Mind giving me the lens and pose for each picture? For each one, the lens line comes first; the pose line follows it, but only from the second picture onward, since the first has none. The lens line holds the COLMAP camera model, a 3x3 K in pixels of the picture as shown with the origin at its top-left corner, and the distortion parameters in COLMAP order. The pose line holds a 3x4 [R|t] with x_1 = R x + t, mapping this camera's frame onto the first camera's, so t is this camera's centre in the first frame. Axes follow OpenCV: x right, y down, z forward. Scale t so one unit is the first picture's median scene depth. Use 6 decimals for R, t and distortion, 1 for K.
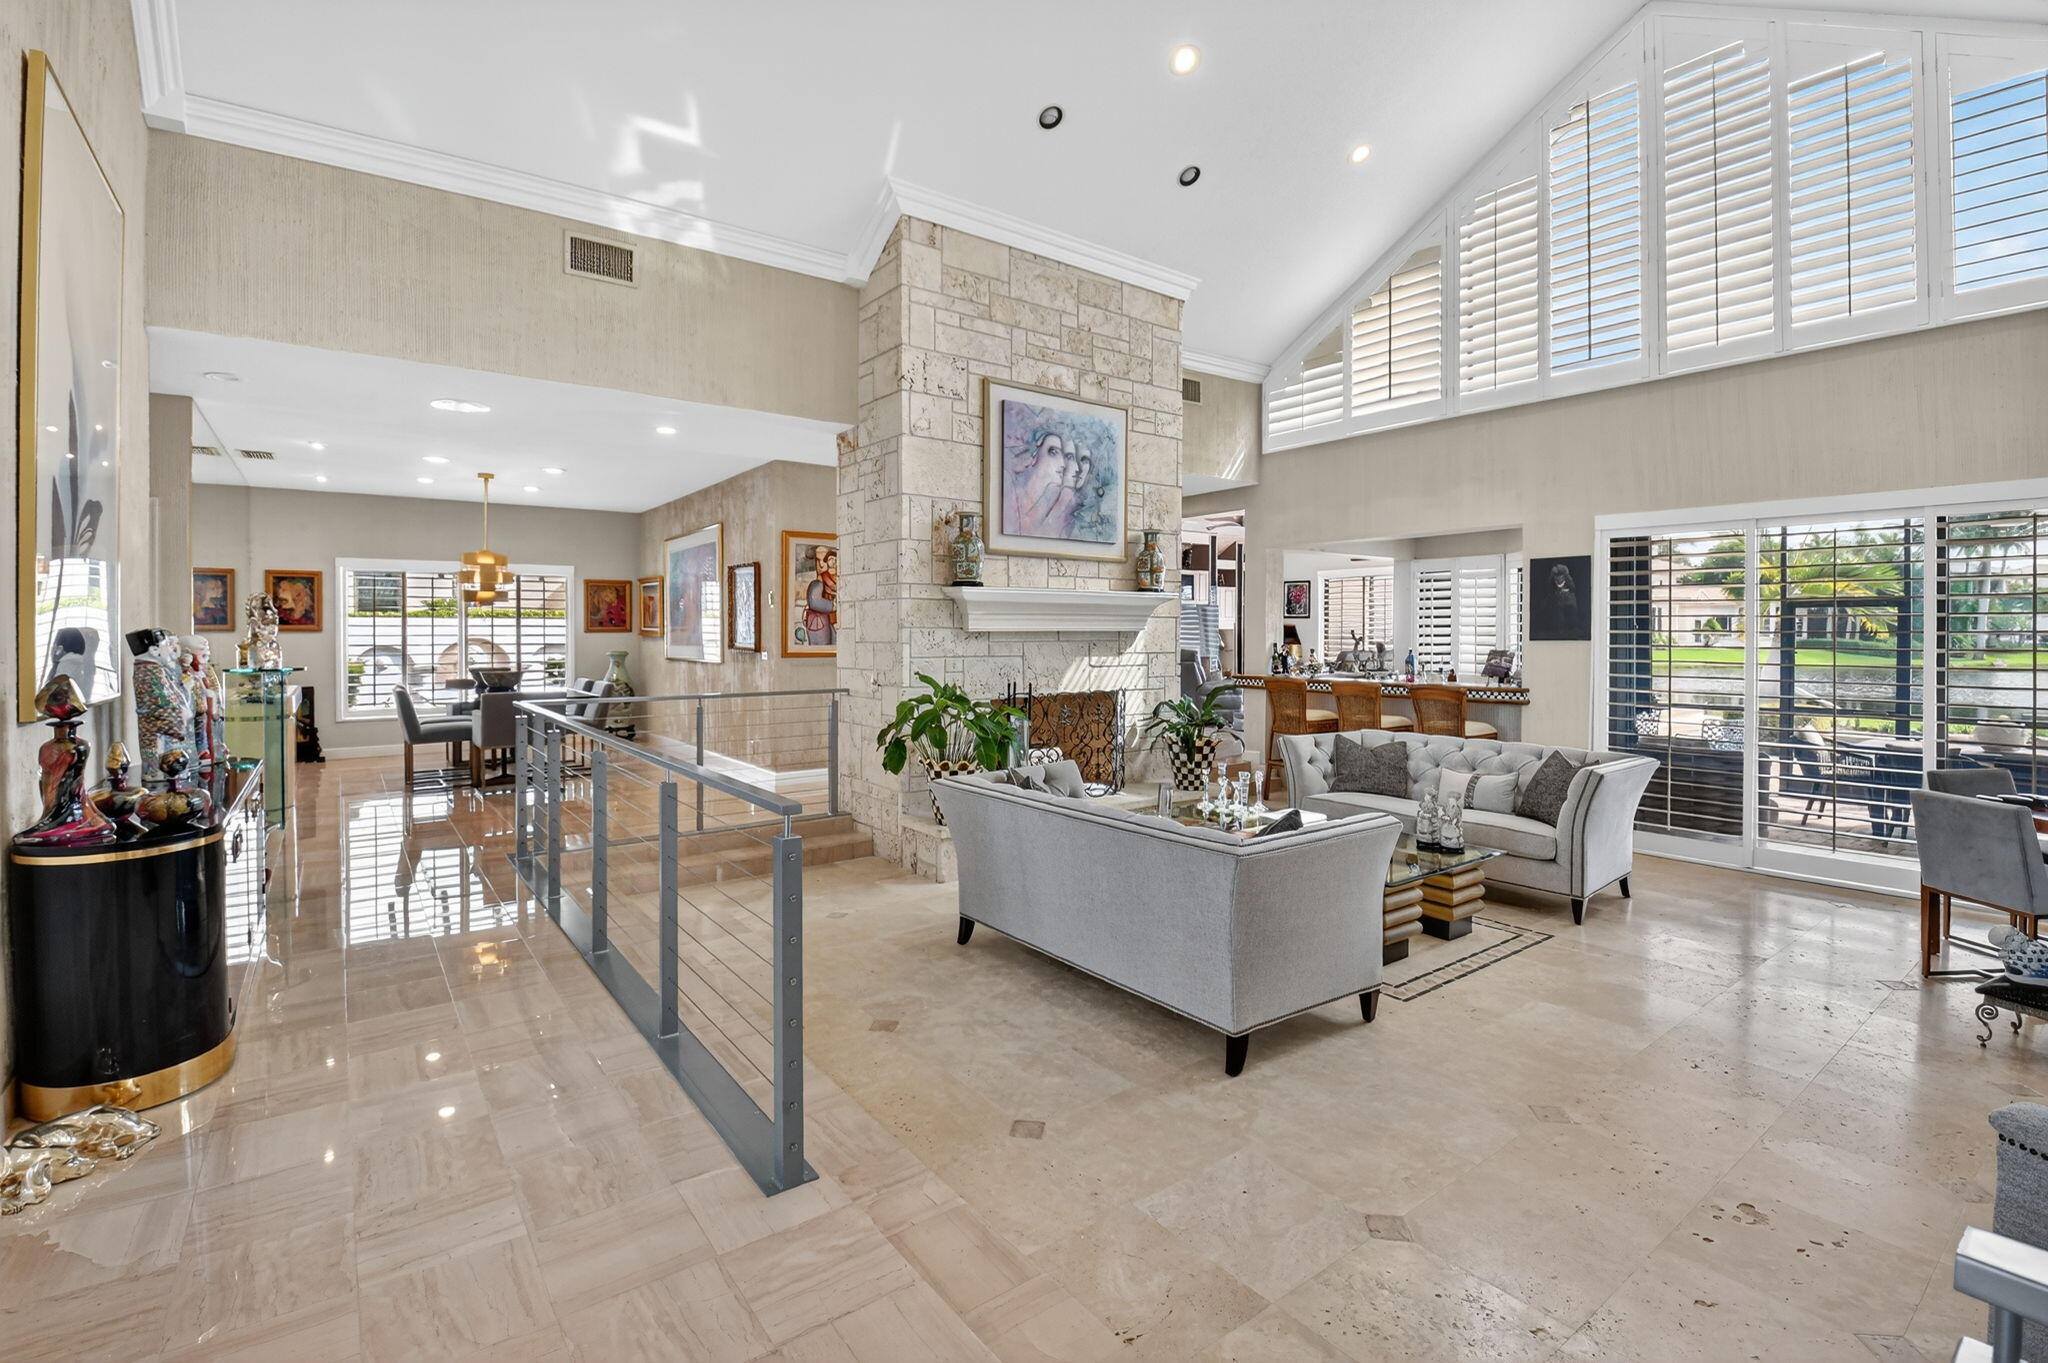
lens RADIAL K [[921.9, 0, 1004.8], [0, 921.9, 648.0], [0, 0, 1]] dist [-0.015946, -0.006850]
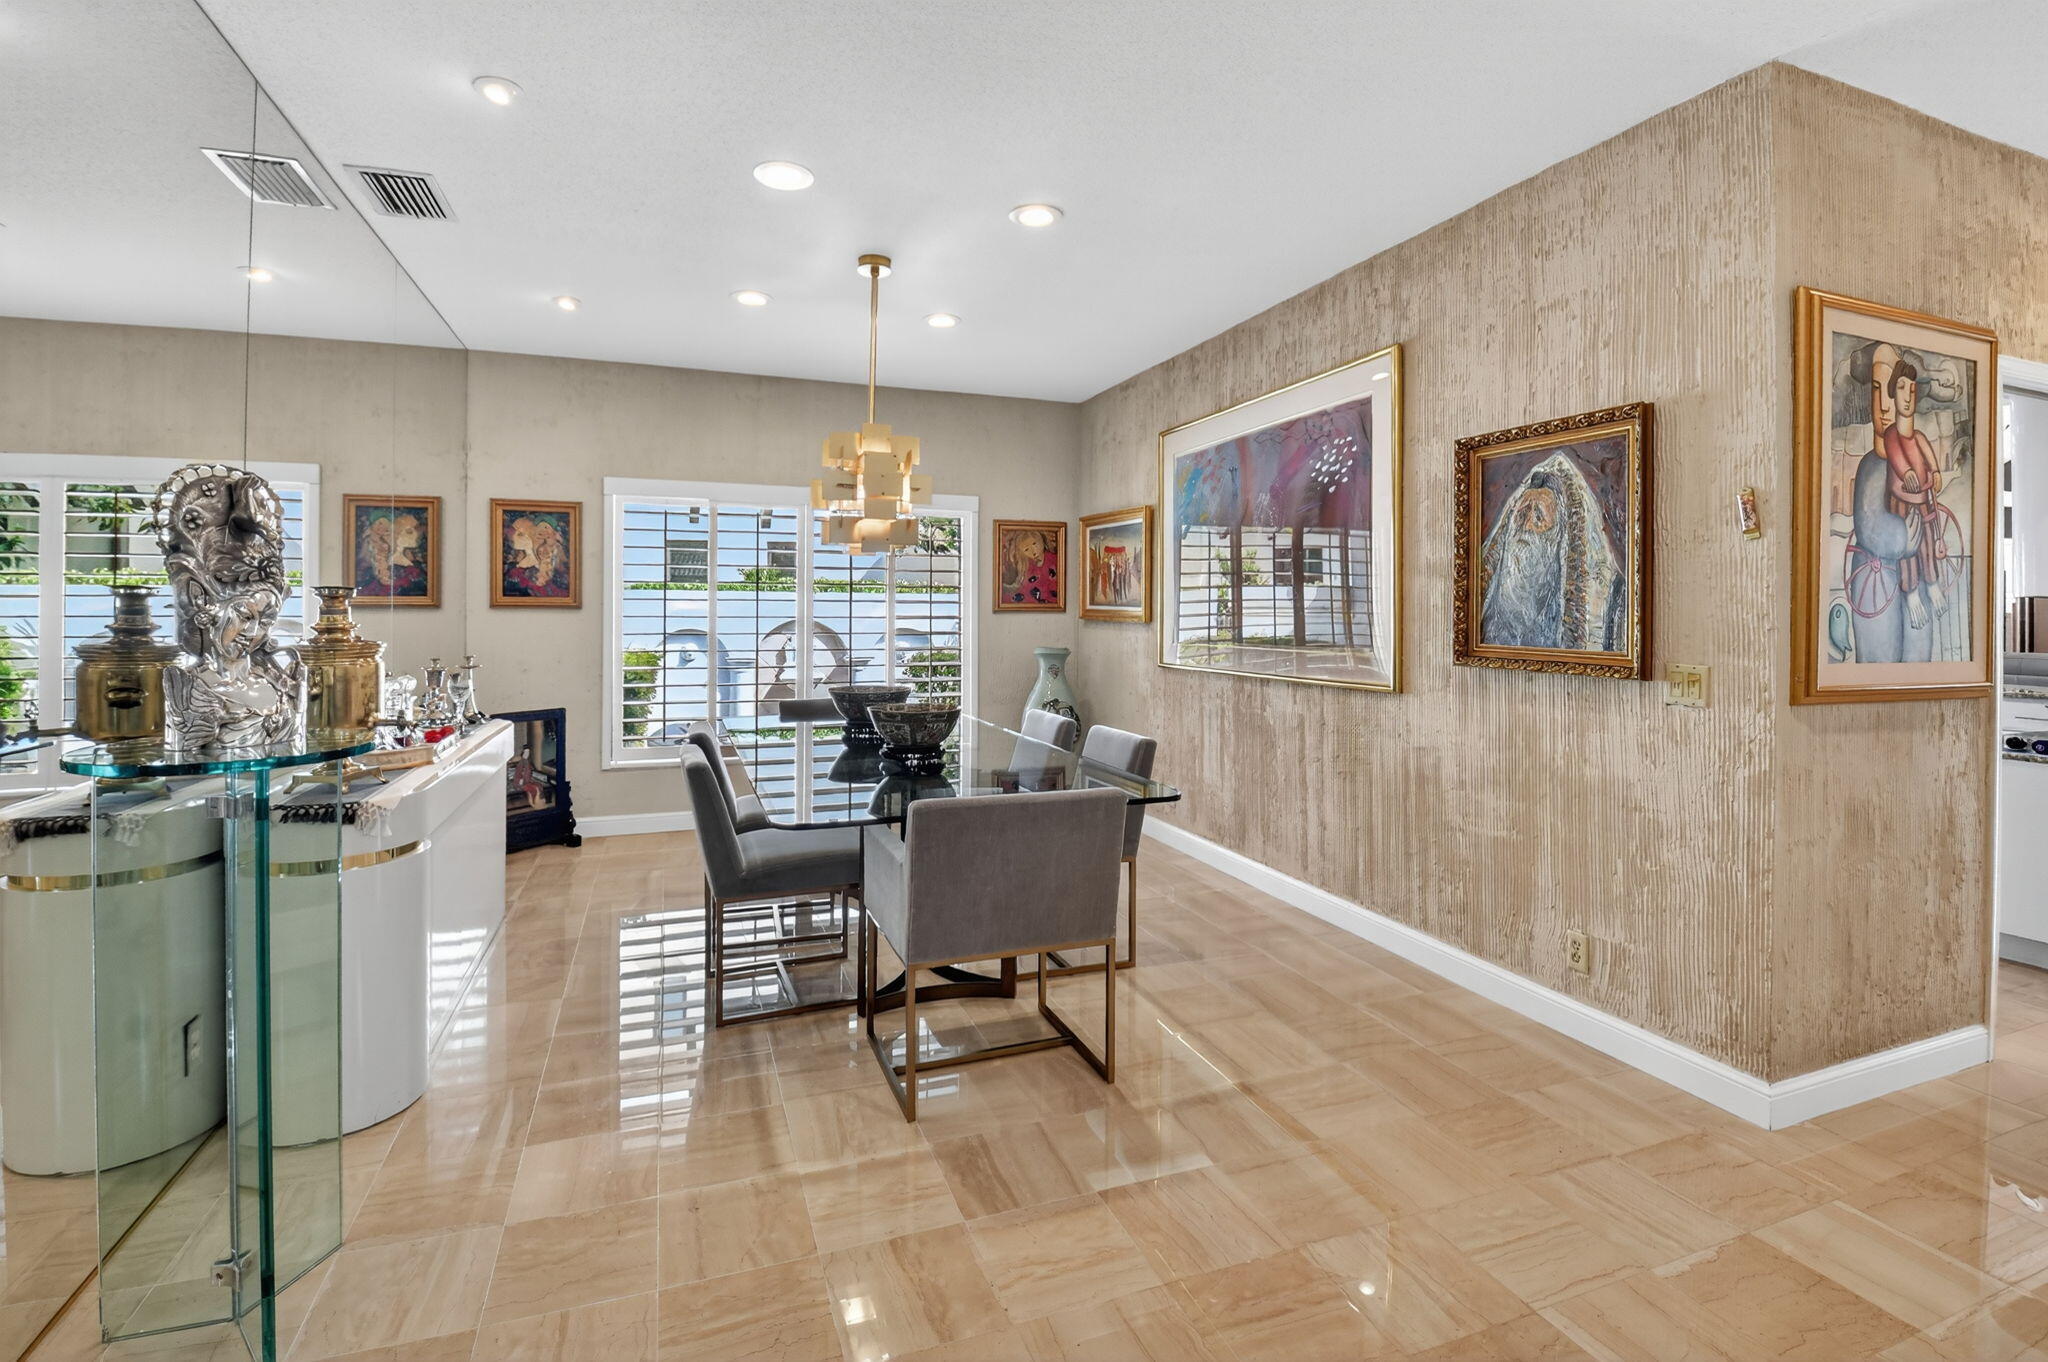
lens RADIAL K [[921.9, 0, 992.6], [0, 921.9, 618.4], [0, 0, 1]] dist [-0.015946, -0.006850]
pose [[0.957270, 0.006545, -0.289122, -0.343588], [-0.009362, 0.999921, -0.008362, -0.010132], [0.289045, 0.010711, 0.957256, 0.532745]]
